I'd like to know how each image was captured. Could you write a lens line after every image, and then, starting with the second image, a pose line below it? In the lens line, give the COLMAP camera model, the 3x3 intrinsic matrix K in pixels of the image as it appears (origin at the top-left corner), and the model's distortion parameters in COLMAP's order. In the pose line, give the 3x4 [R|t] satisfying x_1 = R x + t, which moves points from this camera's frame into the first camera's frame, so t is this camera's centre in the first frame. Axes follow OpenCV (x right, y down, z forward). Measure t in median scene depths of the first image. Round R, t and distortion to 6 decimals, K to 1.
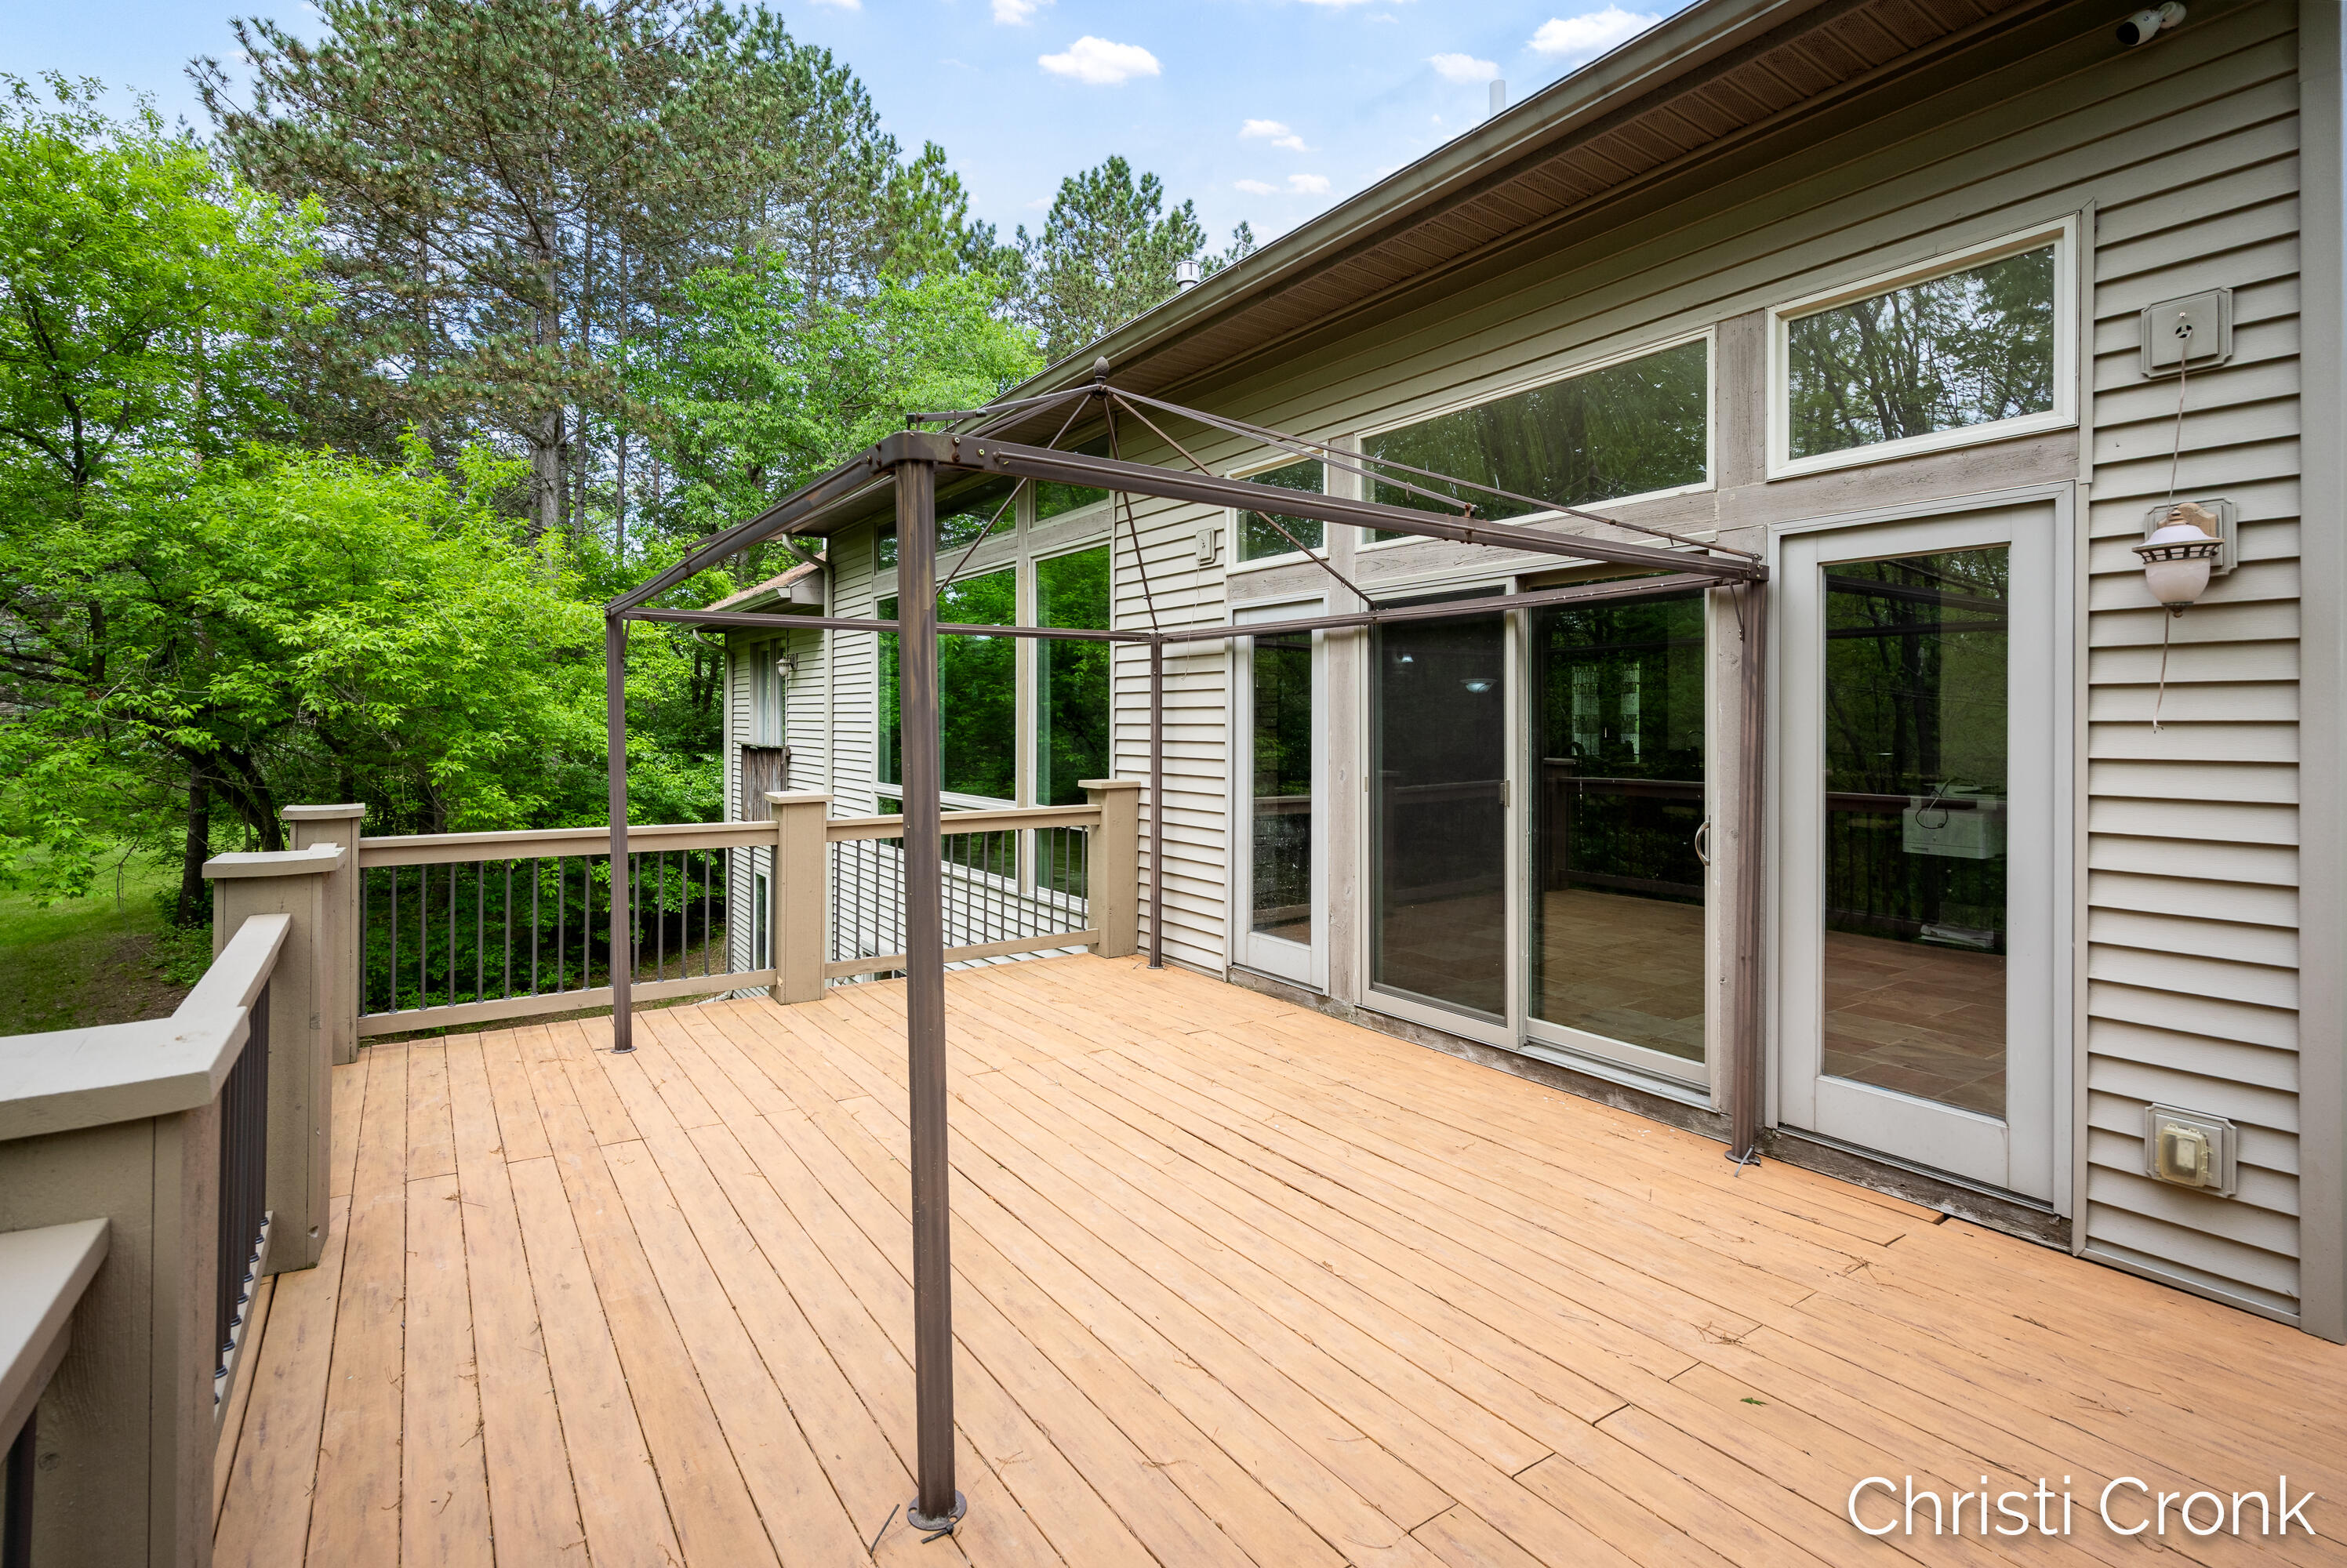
lens RADIAL K [[1093.3, 0, 1180.4], [0, 1093.3, 728.8], [0, 0, 1]] dist [-0.000973, -0.000228]
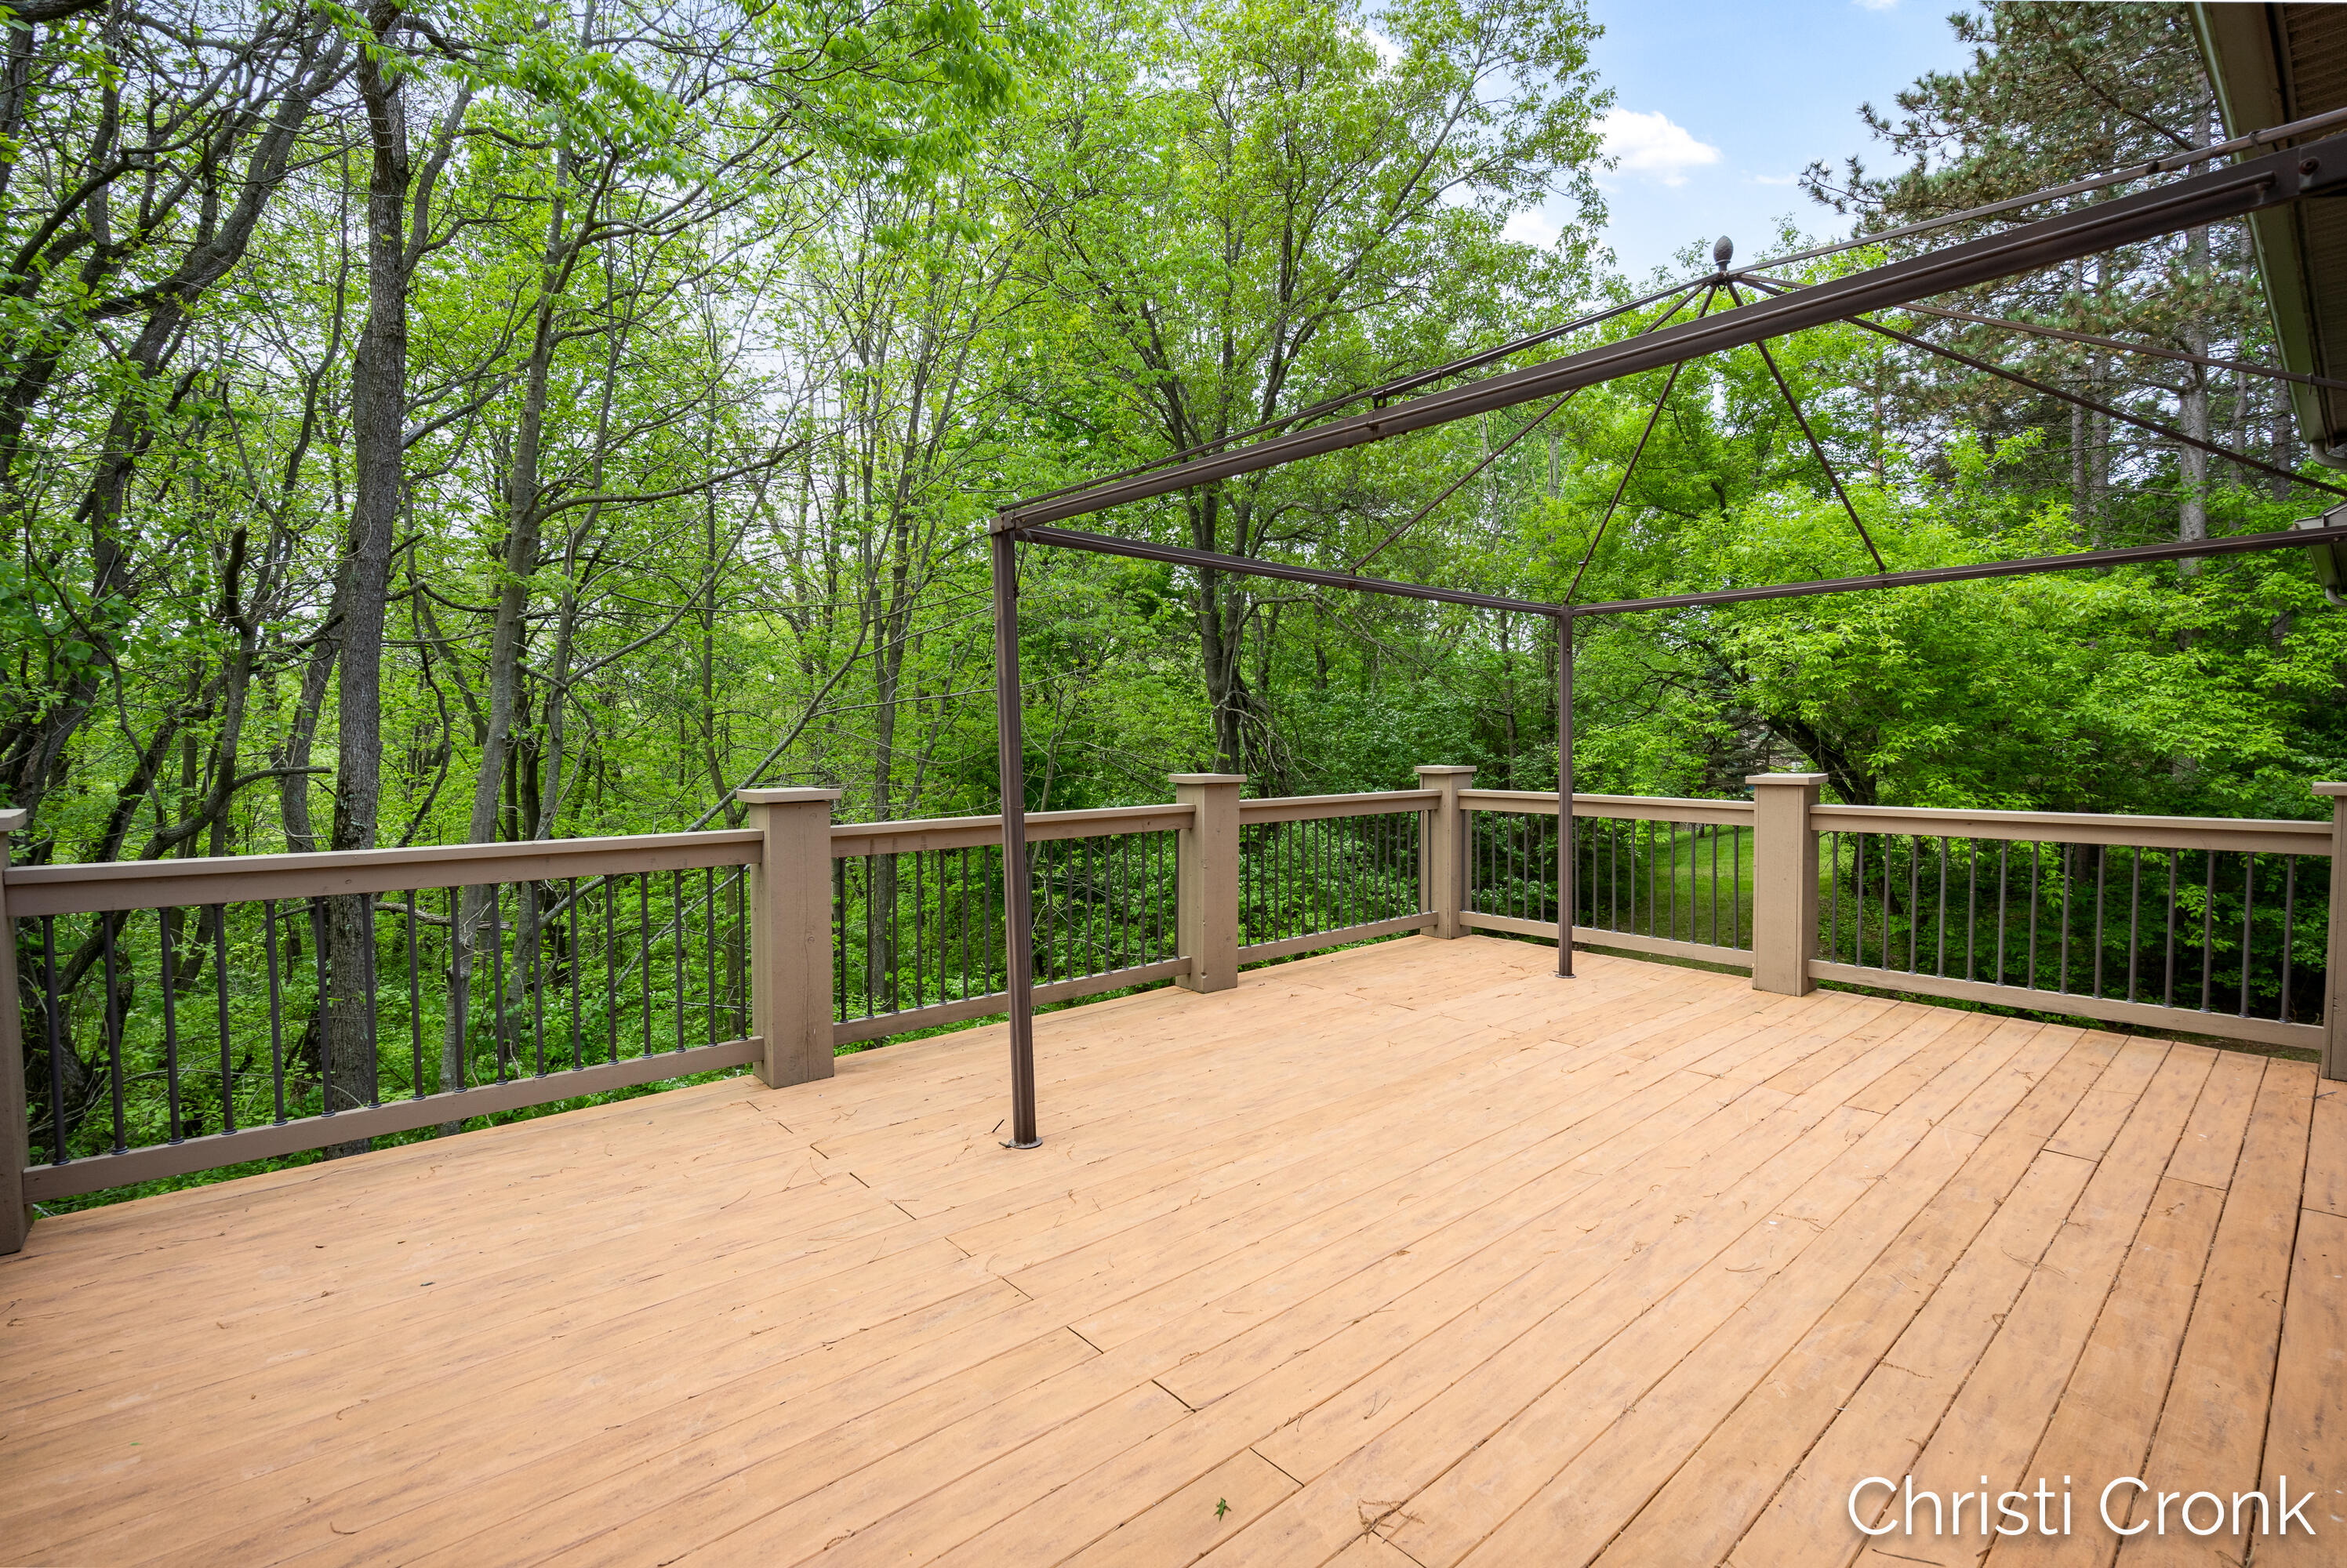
lens RADIAL K [[1078.7, 0, 1169.7], [0, 1078.7, 795.5], [0, 0, 1]] dist [0.002848, 0.000193]
pose [[0.113255, 0.044312, -0.992577, 0.877935], [0.009311, 0.998914, 0.045658, 0.049584], [0.993522, -0.014413, 0.112719, 0.614780]]
